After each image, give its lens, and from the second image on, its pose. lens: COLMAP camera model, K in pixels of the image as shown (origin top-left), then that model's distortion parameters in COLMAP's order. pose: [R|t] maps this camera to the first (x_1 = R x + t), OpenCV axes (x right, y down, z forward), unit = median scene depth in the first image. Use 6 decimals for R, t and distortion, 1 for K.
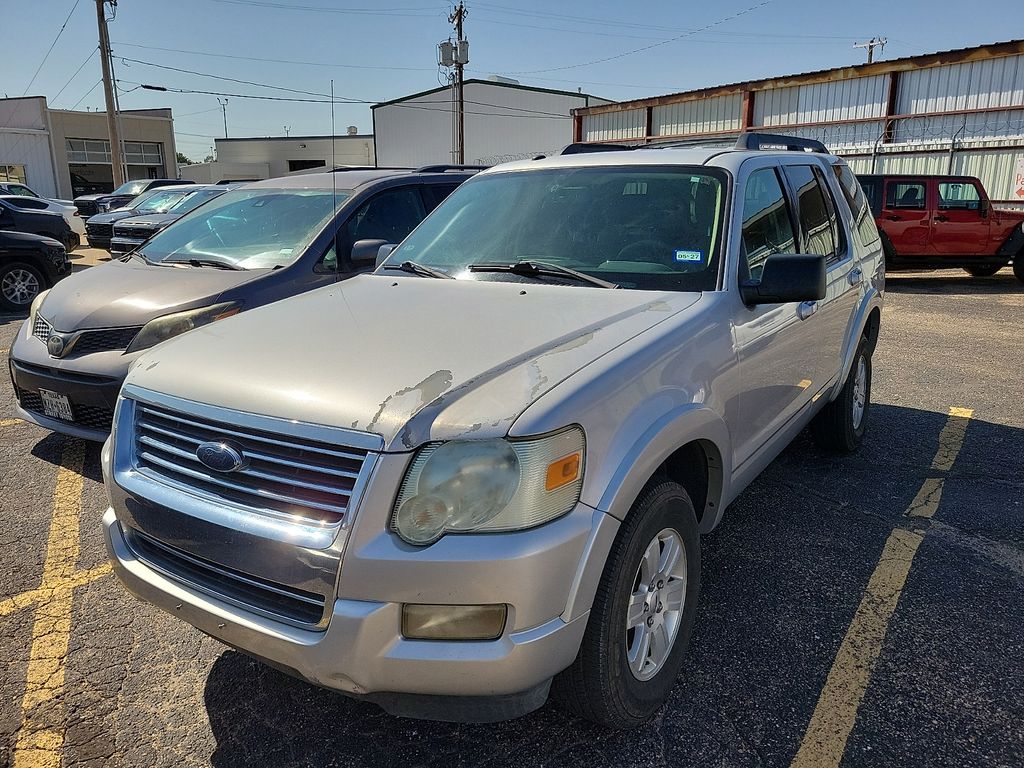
lens RADIAL K [[835.6, 0, 512.6], [0, 835.6, 378.5], [0, 0, 1]] dist [0.045958, -0.023318]
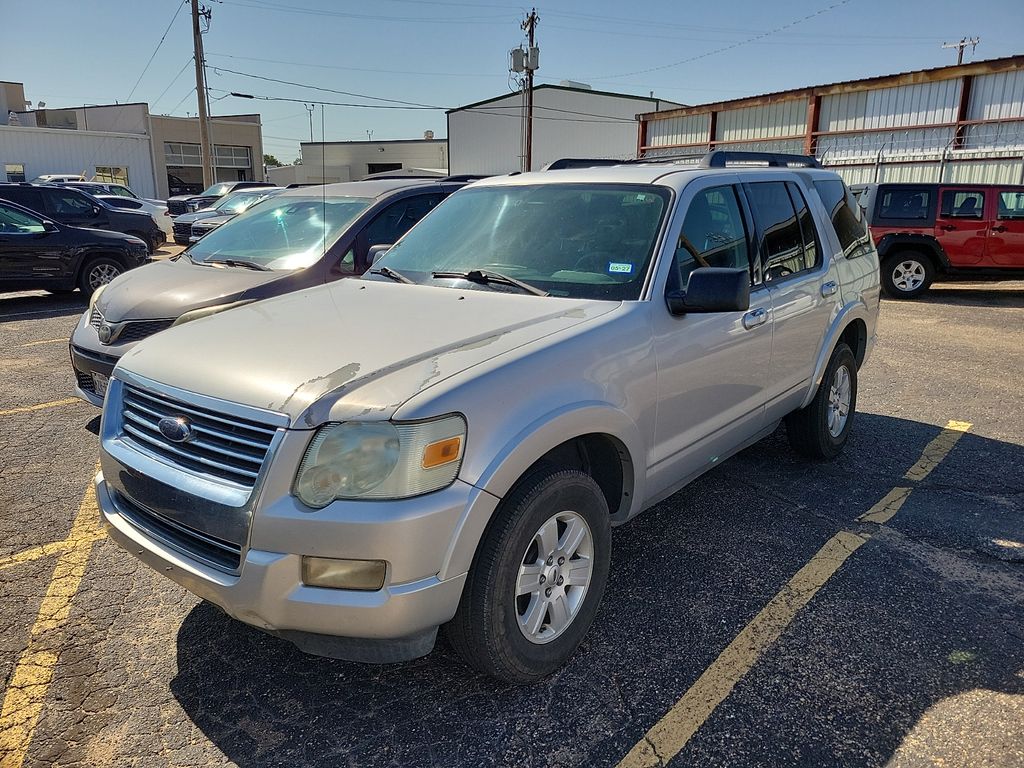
lens RADIAL K [[841.0, 0, 512.0], [0, 841.0, 384.0], [0, 0, 1]] dist [0.050760, -0.014260]
pose [[0.992934, 0.035044, -0.113374, 0.168683], [-0.034460, 0.999381, 0.007111, 0.002198], [0.113553, -0.003154, 0.993527, -0.095029]]
